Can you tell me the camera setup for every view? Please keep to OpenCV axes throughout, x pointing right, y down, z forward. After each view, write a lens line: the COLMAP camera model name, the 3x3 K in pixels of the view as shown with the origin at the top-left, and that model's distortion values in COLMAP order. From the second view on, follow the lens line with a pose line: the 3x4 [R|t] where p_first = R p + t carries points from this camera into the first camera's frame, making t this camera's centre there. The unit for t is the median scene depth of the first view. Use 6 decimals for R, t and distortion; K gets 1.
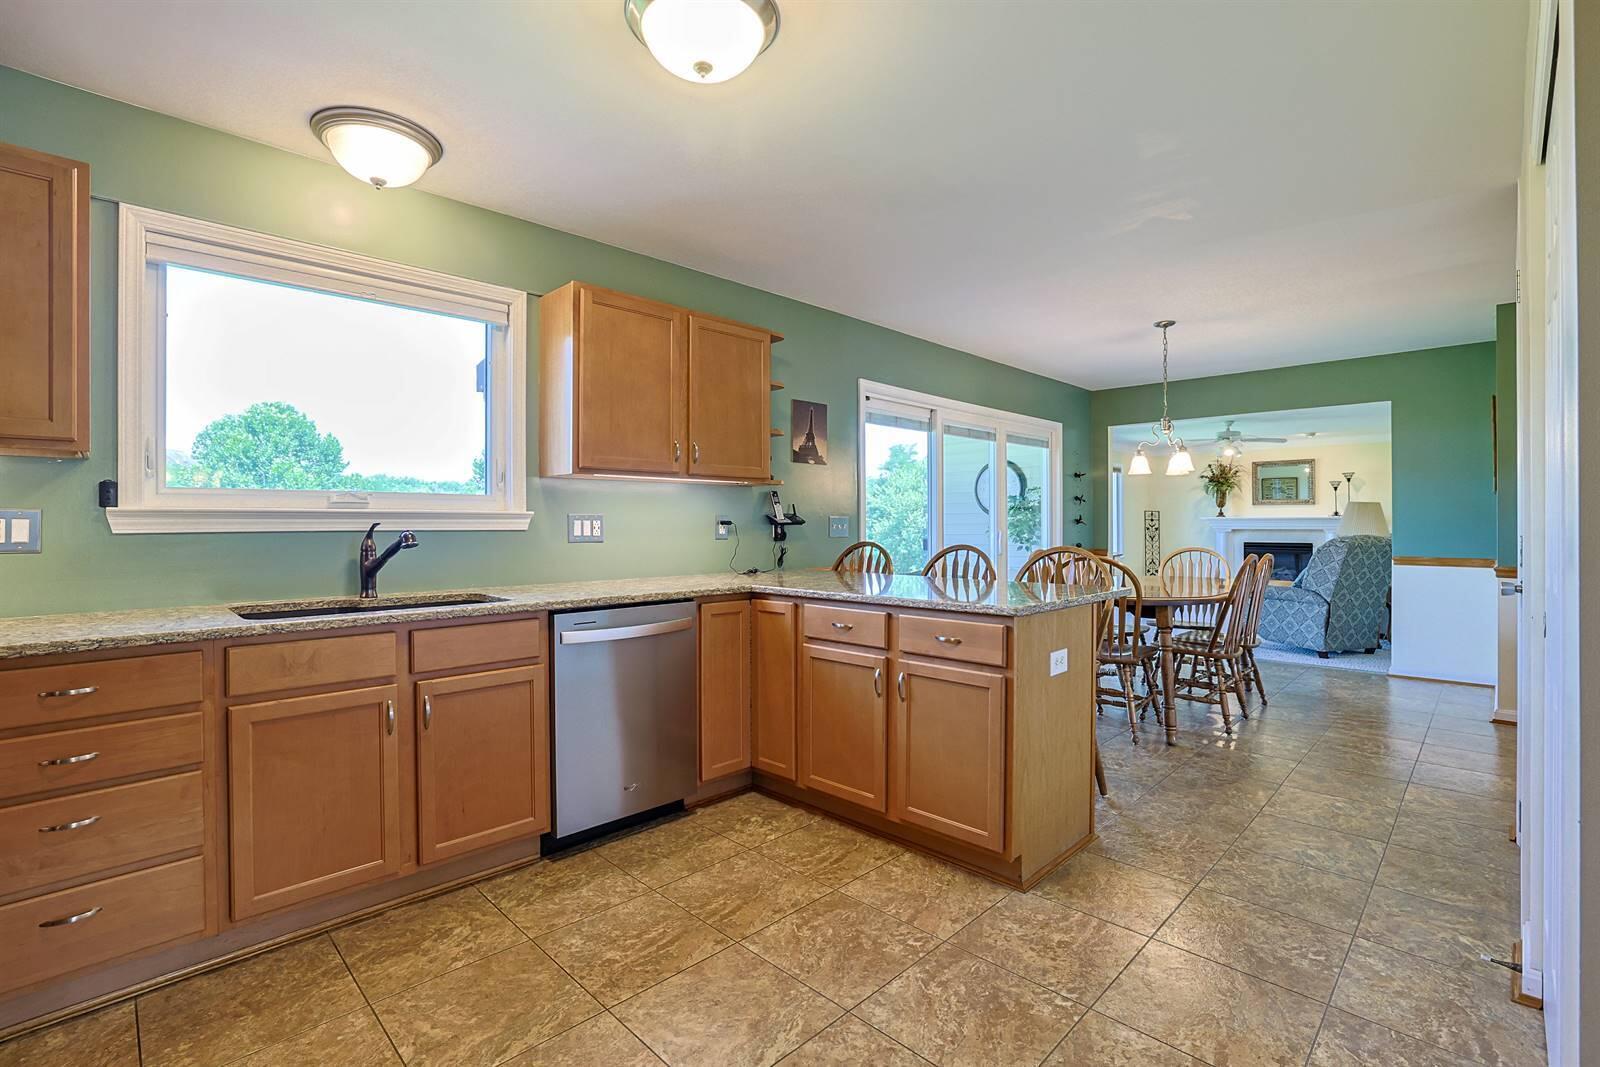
lens RADIAL K [[731.9, 0, 791.4], [0, 731.9, 526.6], [0, 0, 1]] dist [-0.046810, 0.020482]
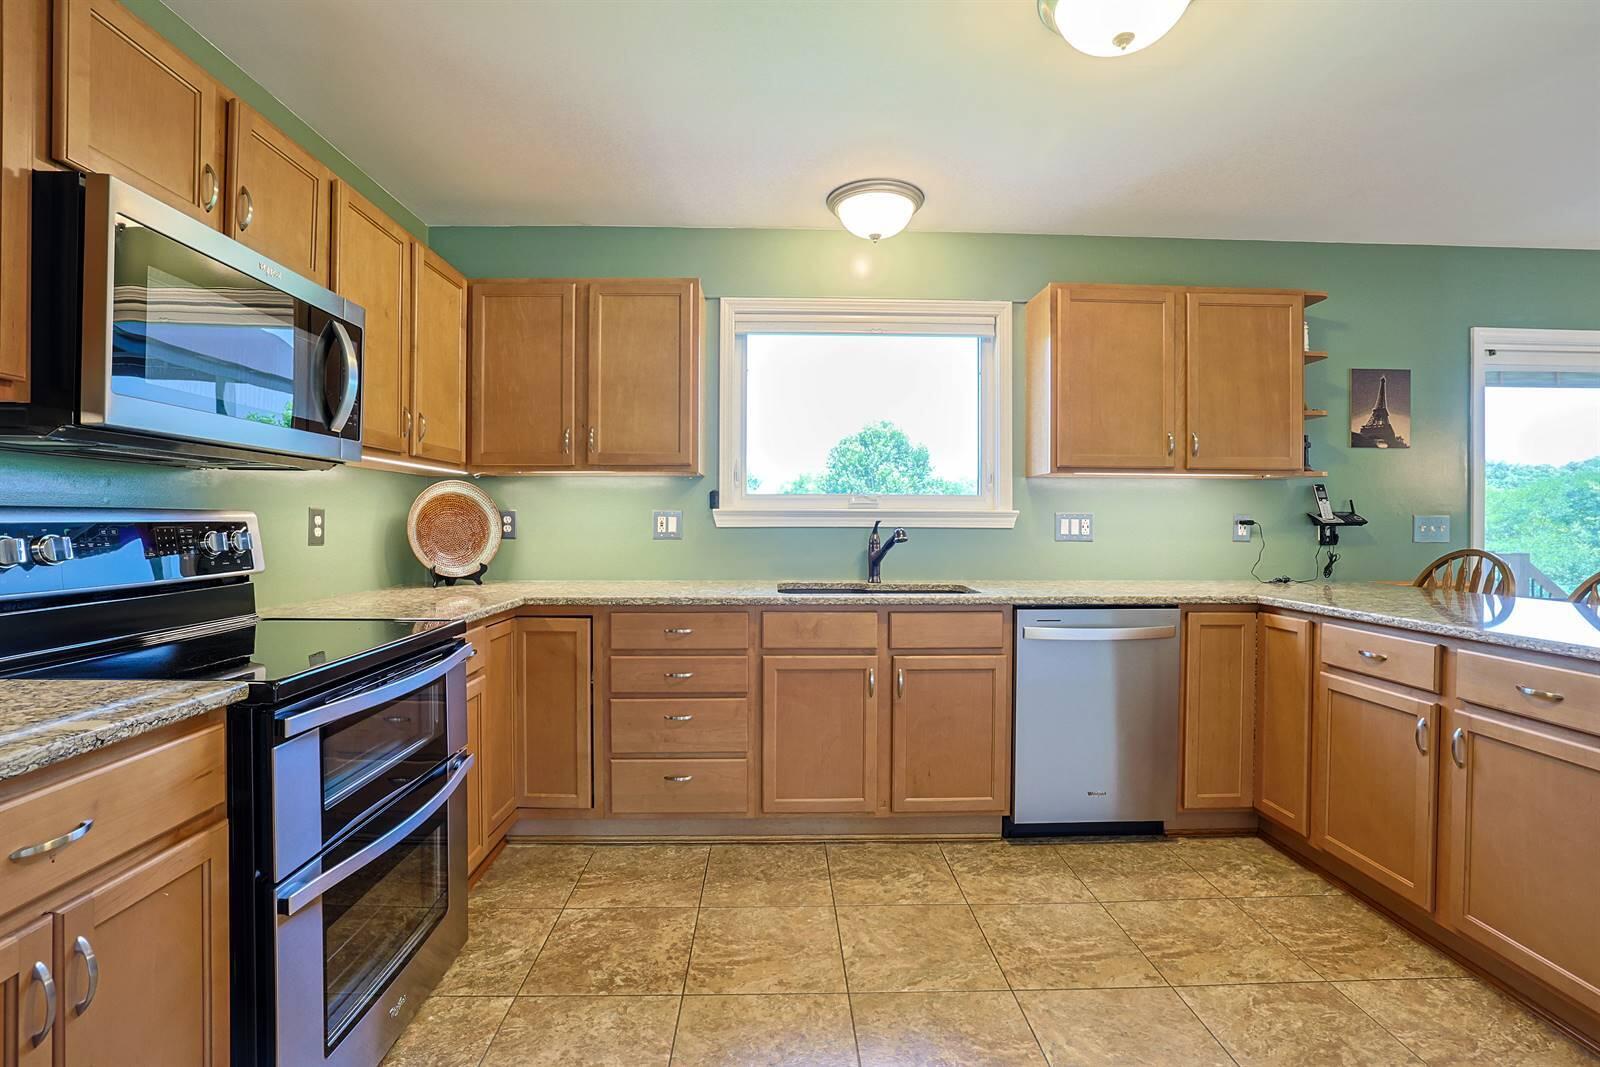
lens RADIAL K [[731.9, 0, 791.4], [0, 731.9, 526.6], [0, 0, 1]] dist [-0.046810, 0.020482]
pose [[0.730691, 0.011589, -0.682610, 0.148693], [-0.008832, 0.999933, 0.007523, -0.002931], [0.682652, 0.000532, 0.730744, 0.015175]]
